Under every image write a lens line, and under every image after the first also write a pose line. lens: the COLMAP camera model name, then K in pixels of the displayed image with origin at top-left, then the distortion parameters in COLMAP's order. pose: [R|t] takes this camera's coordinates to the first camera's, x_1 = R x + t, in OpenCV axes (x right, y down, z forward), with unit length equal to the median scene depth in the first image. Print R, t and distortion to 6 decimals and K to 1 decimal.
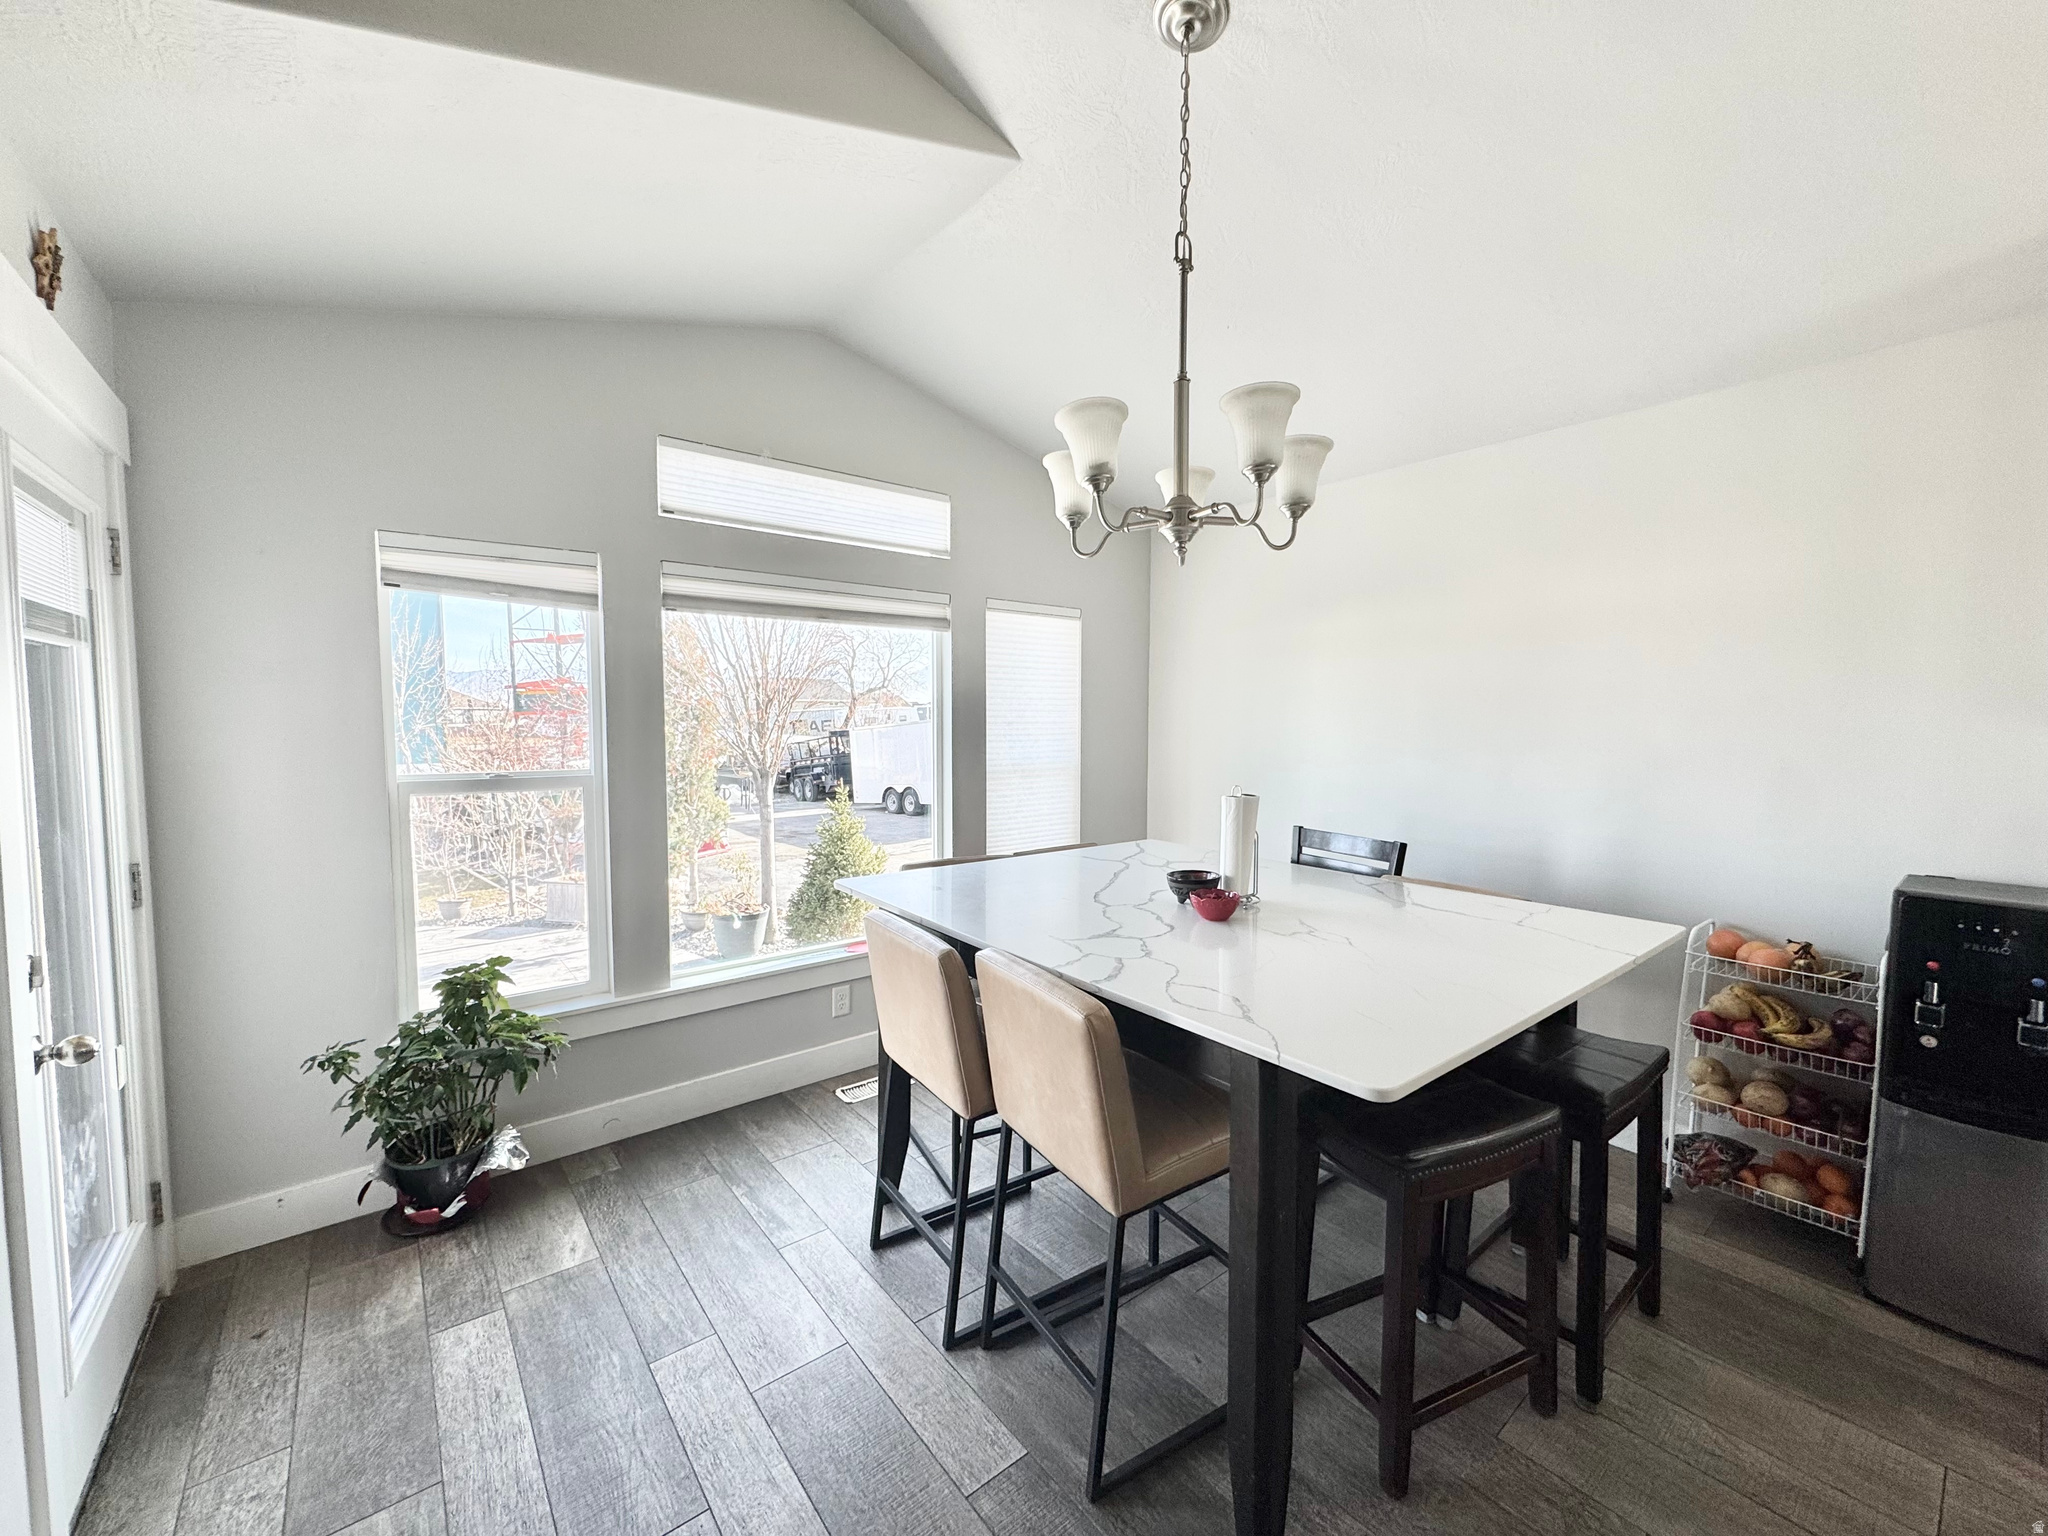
lens RADIAL K [[824.3, 0, 1025.3], [0, 824.3, 773.1], [0, 0, 1]] dist [0.001671, 0.000956]
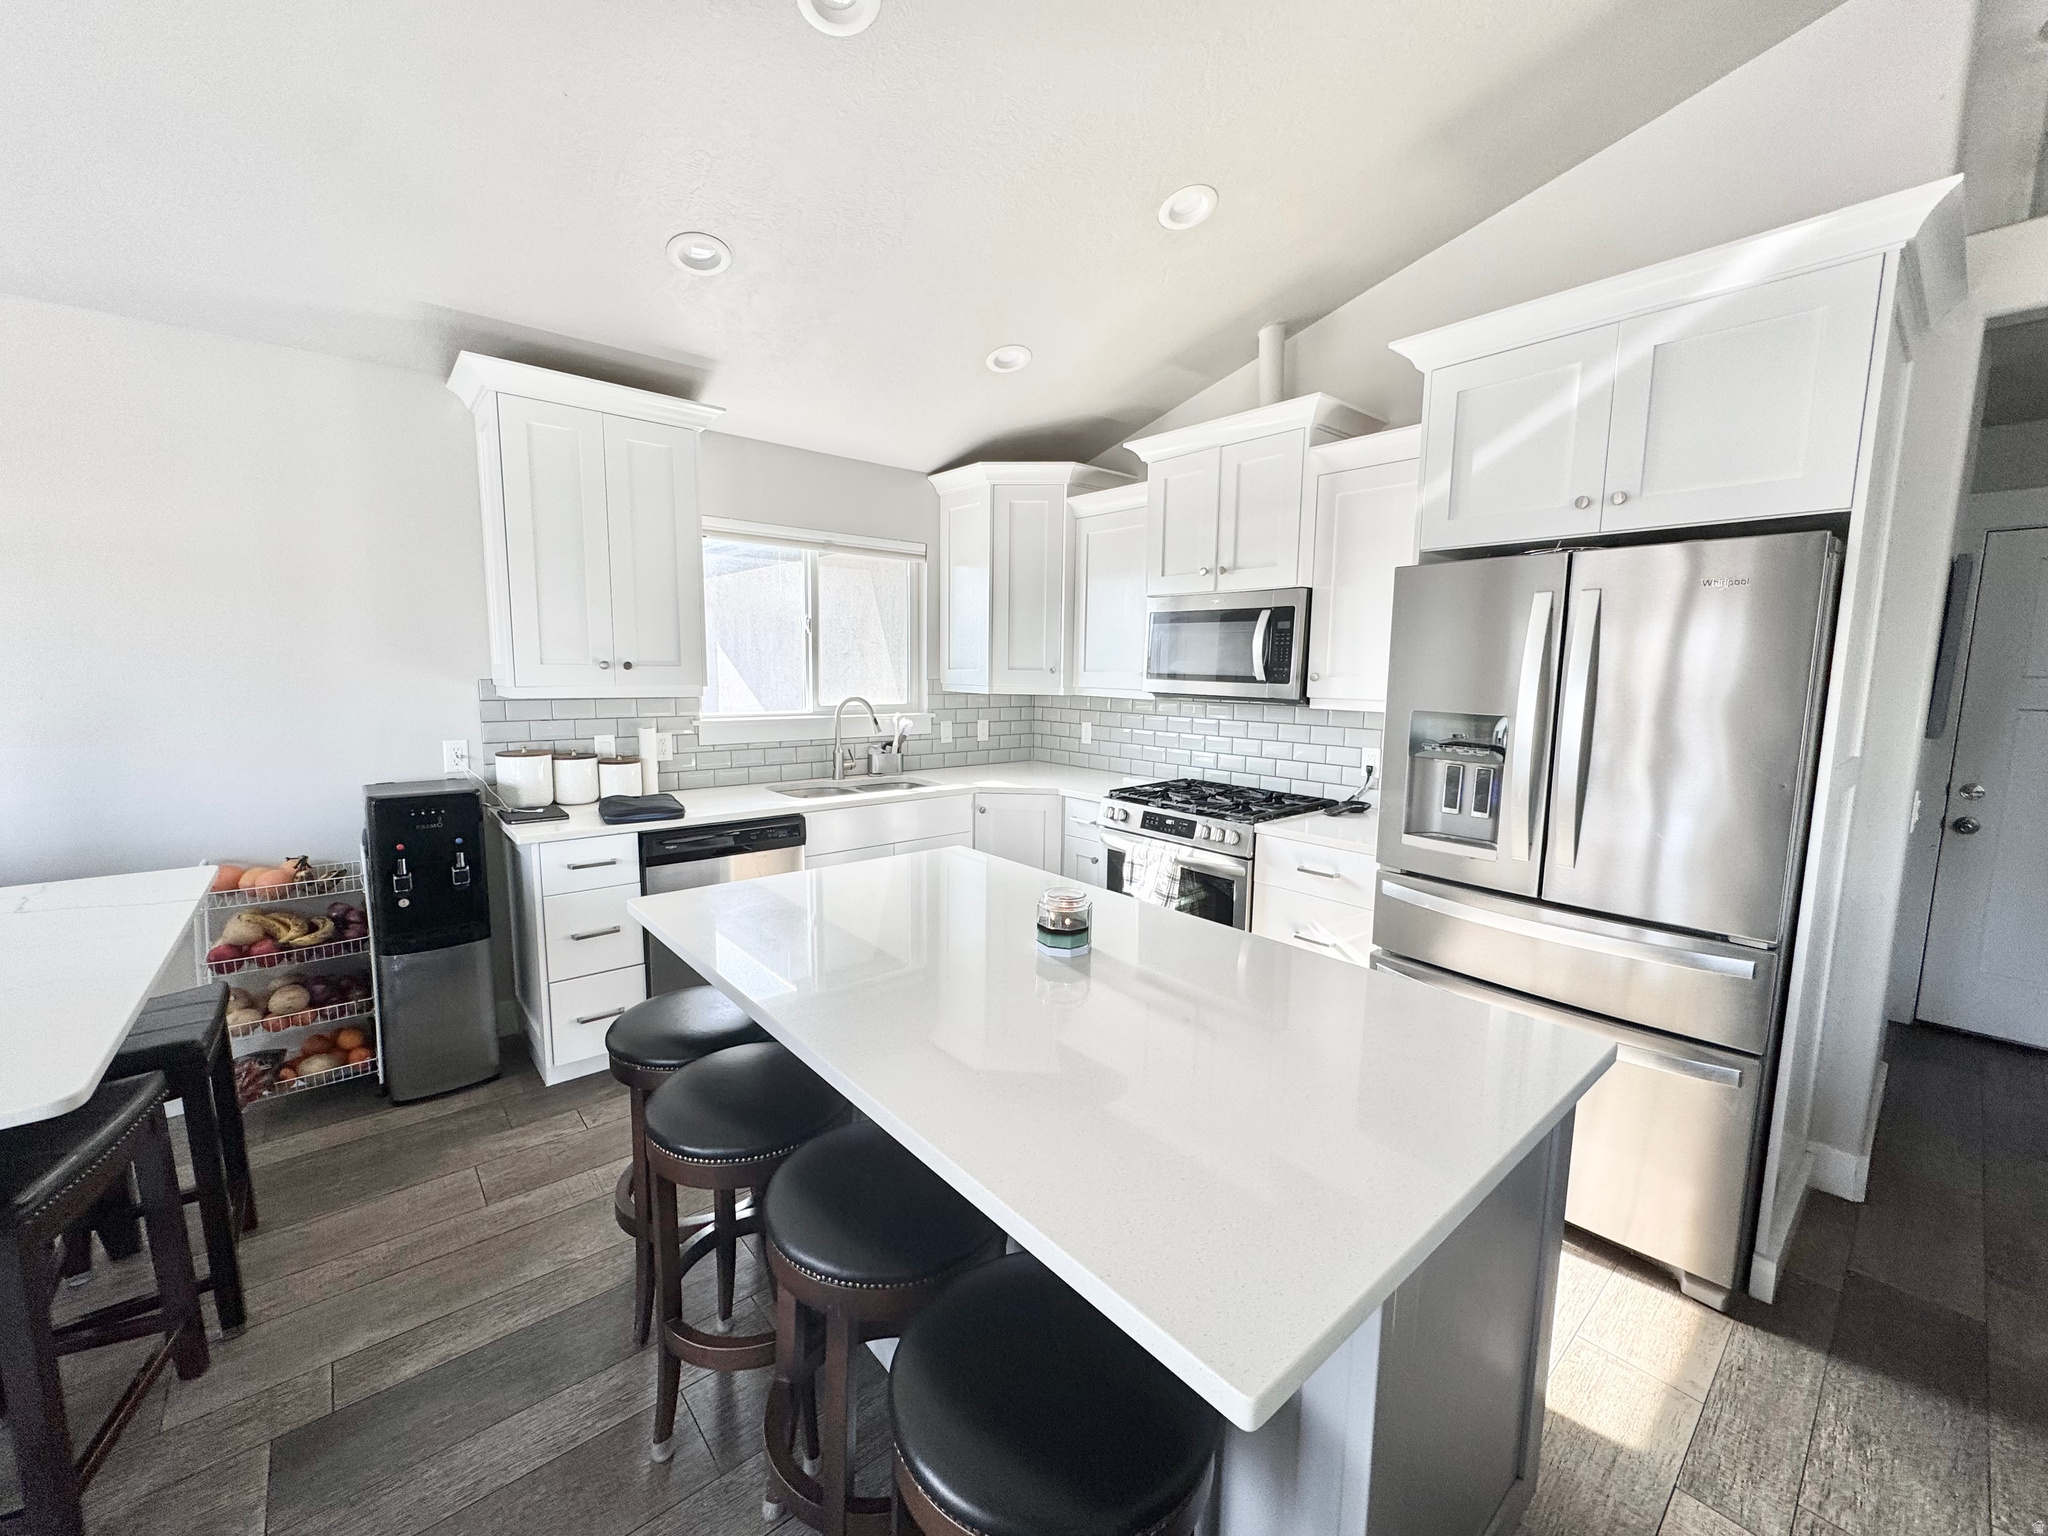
lens RADIAL K [[824.3, 0, 1028.9], [0, 824.3, 772.6], [0, 0, 1]] dist [0.001671, 0.000956]
pose [[-0.031481, -0.129219, 0.991116, -0.232408], [0.056547, 0.989789, 0.130842, -0.007356], [-0.997904, 0.060164, -0.023852, -0.007058]]
